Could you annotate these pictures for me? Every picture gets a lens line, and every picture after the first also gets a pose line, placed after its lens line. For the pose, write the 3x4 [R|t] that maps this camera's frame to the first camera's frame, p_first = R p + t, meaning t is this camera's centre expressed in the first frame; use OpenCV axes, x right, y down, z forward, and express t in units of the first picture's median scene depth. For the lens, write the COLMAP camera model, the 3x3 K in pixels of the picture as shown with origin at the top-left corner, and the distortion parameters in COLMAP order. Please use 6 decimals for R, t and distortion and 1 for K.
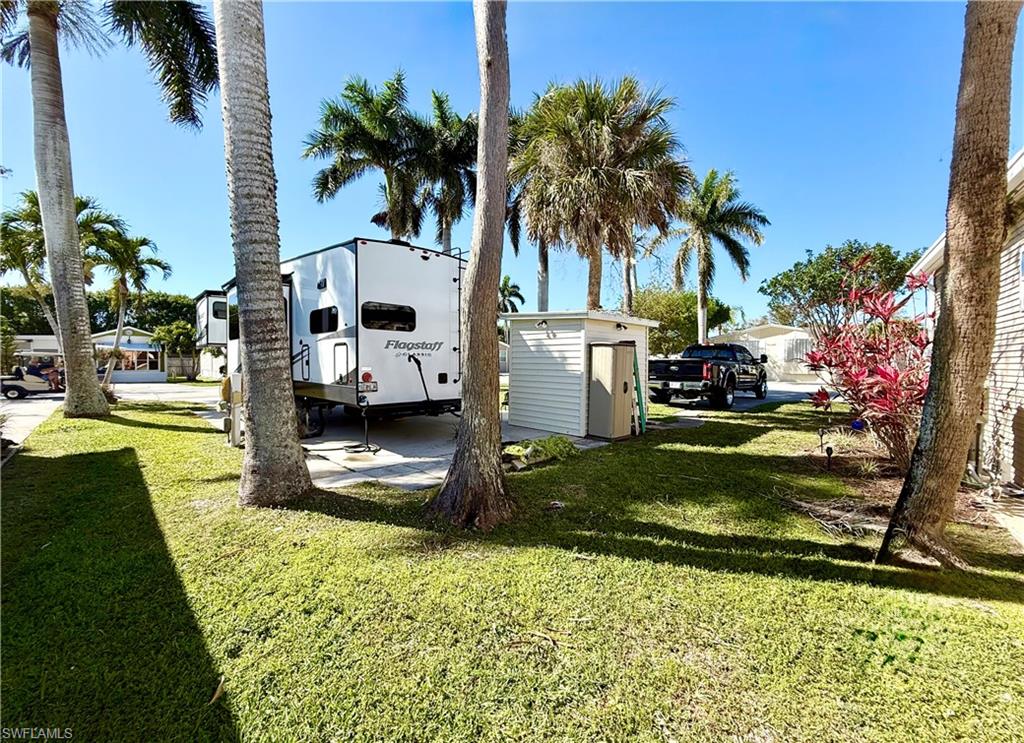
lens RADIAL K [[414.7, 0, 515.3], [0, 414.7, 373.1], [0, 0, 1]] dist [-0.002064, -0.000097]
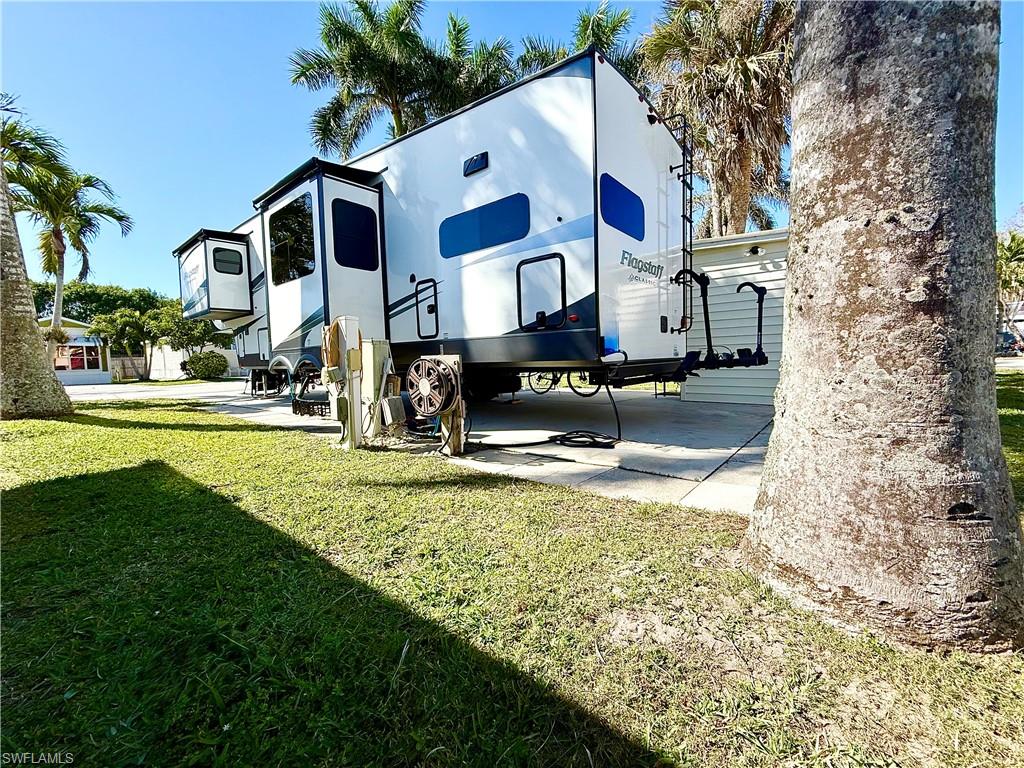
lens RADIAL K [[416.0, 0, 509.1], [0, 416.0, 382.9], [0, 0, 1]] dist [-0.002711, -0.000266]
pose [[0.995072, -0.038532, 0.091367, -0.271059], [0.035690, 0.998833, 0.032544, 0.041396], [-0.092514, -0.029122, 0.995285, 0.226614]]
